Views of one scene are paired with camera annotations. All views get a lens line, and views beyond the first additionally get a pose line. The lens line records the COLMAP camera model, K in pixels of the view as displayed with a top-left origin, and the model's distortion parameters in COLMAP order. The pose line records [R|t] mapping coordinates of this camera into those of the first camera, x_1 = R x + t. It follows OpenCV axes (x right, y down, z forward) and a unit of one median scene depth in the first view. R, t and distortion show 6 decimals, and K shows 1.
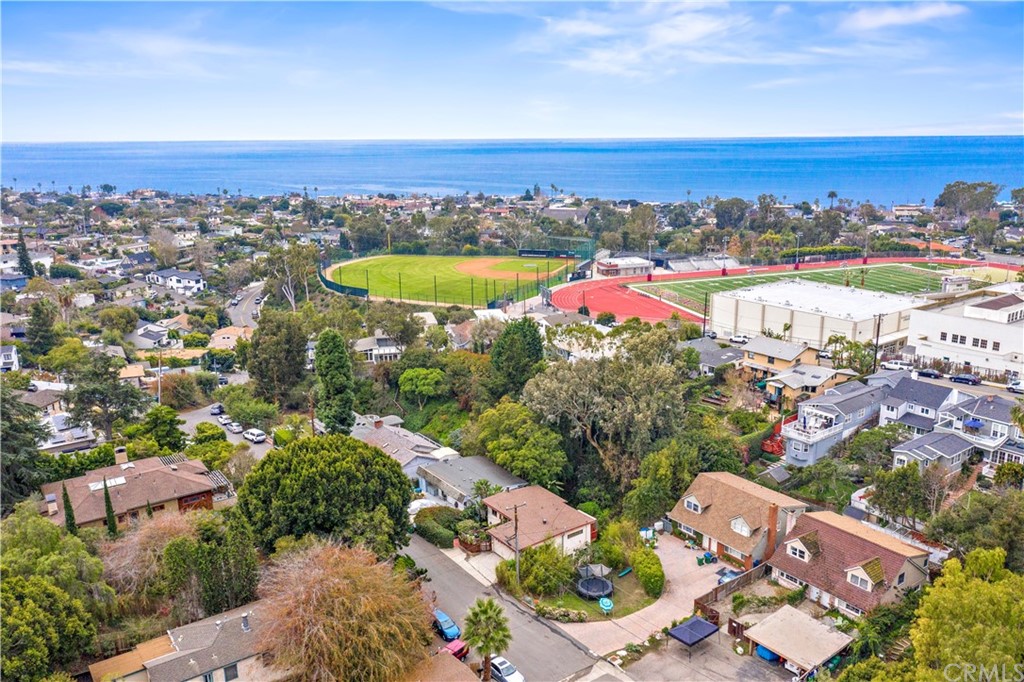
lens RADIAL K [[797.7, 0, 512.0], [0, 797.7, 341.0], [0, 0, 1]] dist [-0.000319, -0.005879]
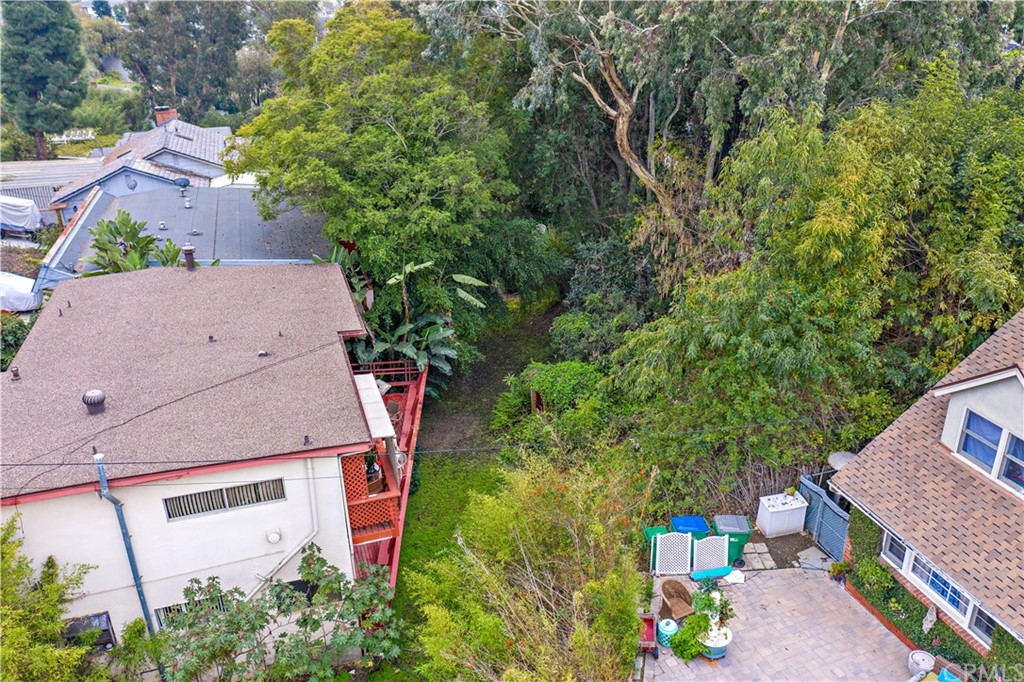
lens RADIAL K [[837.1, 0, 512.0], [0, 837.1, 341.0], [0, 0, 1]] dist [-0.008009, -0.003862]
pose [[0.951548, 0.126927, -0.280081, 0.162278], [-0.078829, 0.981086, 0.176796, 0.149941], [0.297223, -0.146151, 0.943556, 0.745955]]
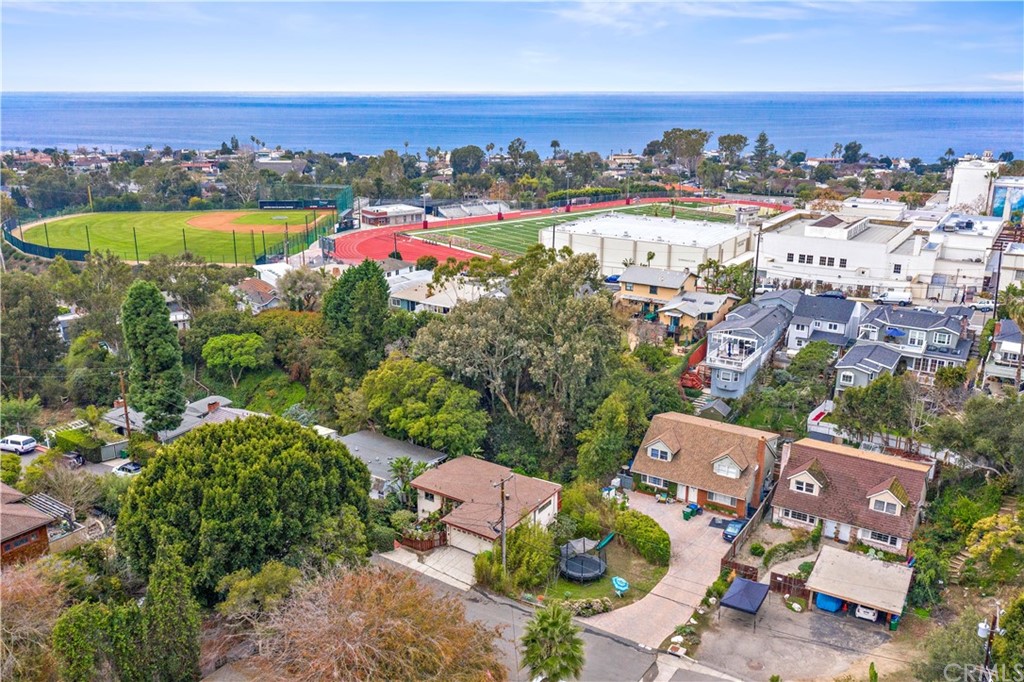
lens RADIAL K [[837.1, 0, 512.0], [0, 837.1, 341.0], [0, 0, 1]] dist [-0.008009, -0.003862]
pose [[0.932967, -0.084964, 0.349790, -0.203853], [0.071610, 0.996130, 0.050962, 0.026539], [-0.352766, -0.022497, 0.935441, 0.197914]]
